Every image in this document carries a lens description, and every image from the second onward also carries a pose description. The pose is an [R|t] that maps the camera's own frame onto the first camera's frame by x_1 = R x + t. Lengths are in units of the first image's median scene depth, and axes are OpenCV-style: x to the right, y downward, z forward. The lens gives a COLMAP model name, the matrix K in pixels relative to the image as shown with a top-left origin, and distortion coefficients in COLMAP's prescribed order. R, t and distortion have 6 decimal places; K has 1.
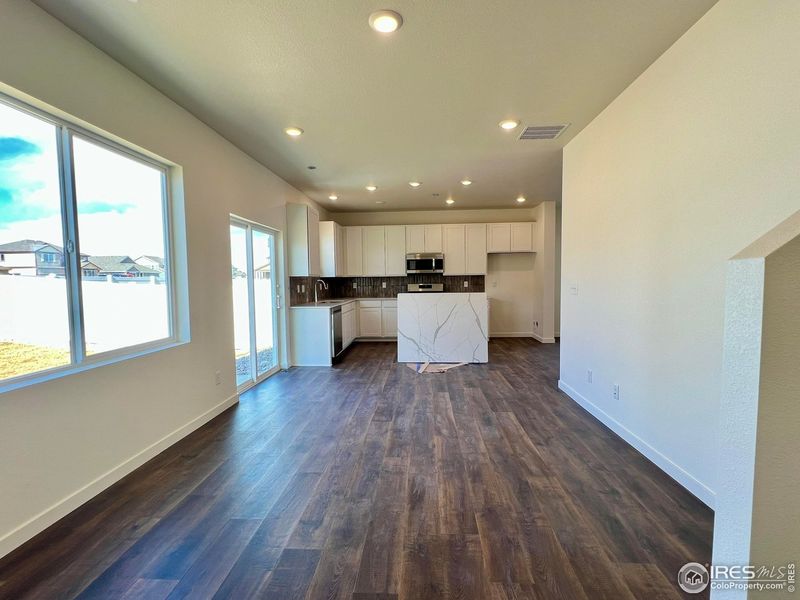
lens RADIAL K [[377.5, 0, 400.6], [0, 377.5, 302.4], [0, 0, 1]] dist [-0.003041, -0.000187]
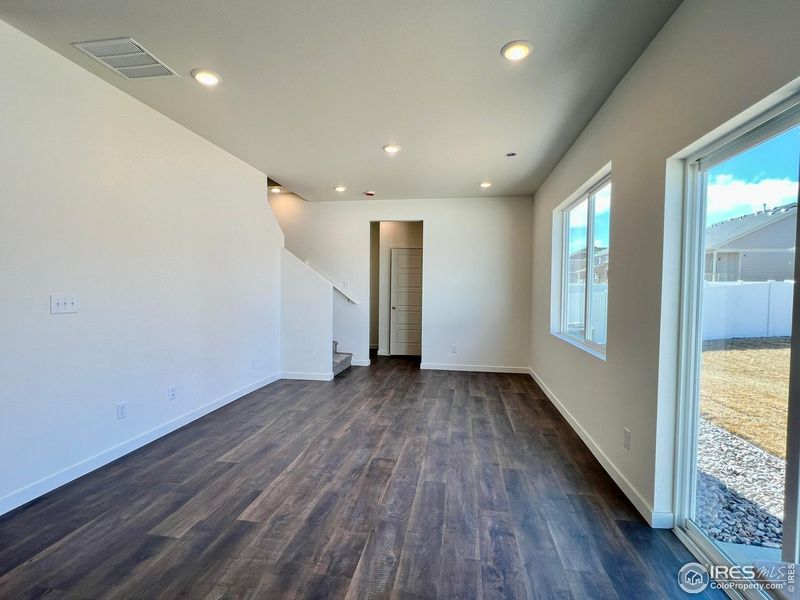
lens RADIAL K [[377.5, 0, 400.6], [0, 377.5, 302.4], [0, 0, 1]] dist [-0.003041, -0.000187]
pose [[-0.994871, -0.003700, 0.101084, -0.174693], [0.006056, 0.995360, 0.096034, -0.113223], [-0.100970, 0.096153, -0.990232, 1.860130]]
